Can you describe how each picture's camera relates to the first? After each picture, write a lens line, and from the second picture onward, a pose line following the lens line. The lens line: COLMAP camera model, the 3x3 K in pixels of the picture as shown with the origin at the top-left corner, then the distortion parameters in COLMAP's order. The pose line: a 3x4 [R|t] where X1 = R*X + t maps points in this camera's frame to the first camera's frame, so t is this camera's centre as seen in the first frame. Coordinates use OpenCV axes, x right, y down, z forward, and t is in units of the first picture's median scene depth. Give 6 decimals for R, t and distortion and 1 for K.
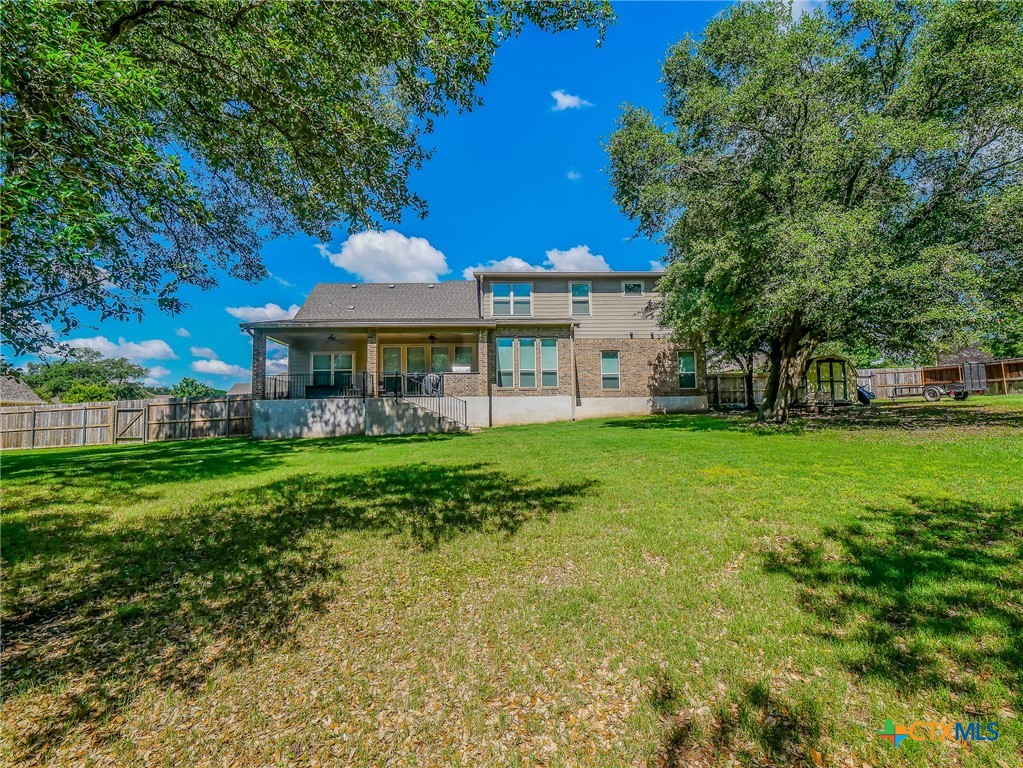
lens RADIAL K [[479.4, 0, 511.5], [0, 479.4, 384.0], [0, 0, 1]] dist [0.000329, 0.000016]
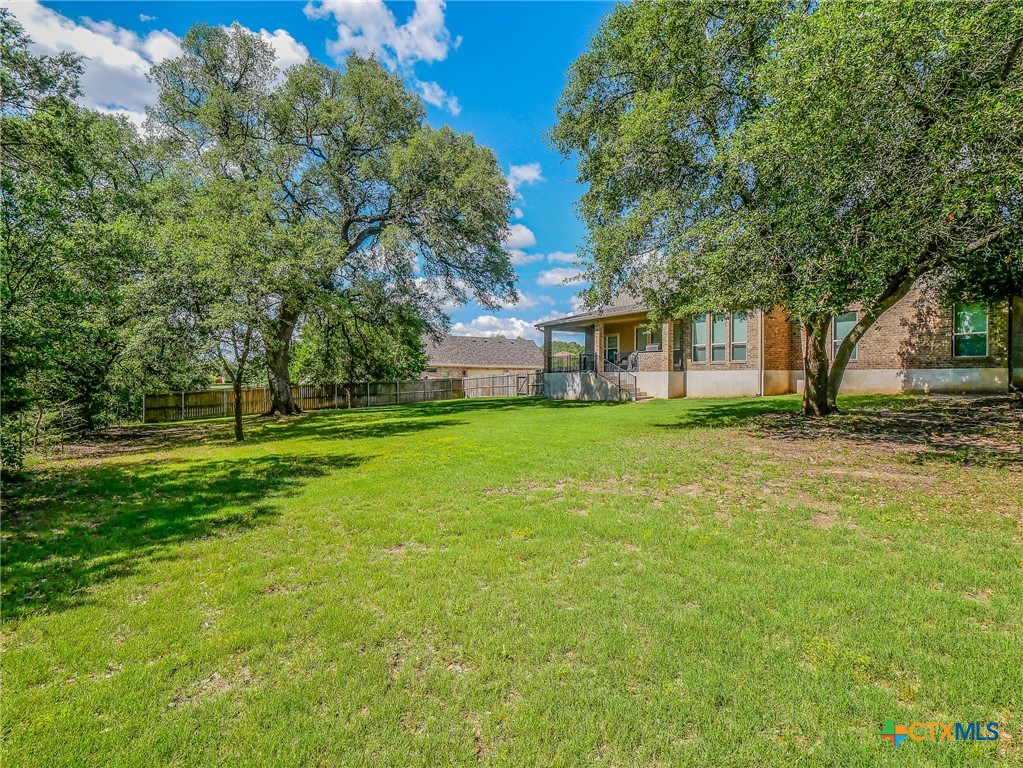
lens RADIAL K [[479.4, 0, 511.5], [0, 479.4, 384.0], [0, 0, 1]] dist [0.000329, 0.000016]
pose [[0.515076, 0.026491, -0.856735, 0.673079], [0.059095, 0.996047, 0.066326, -0.038341], [0.855105, -0.084792, 0.511474, 0.113928]]
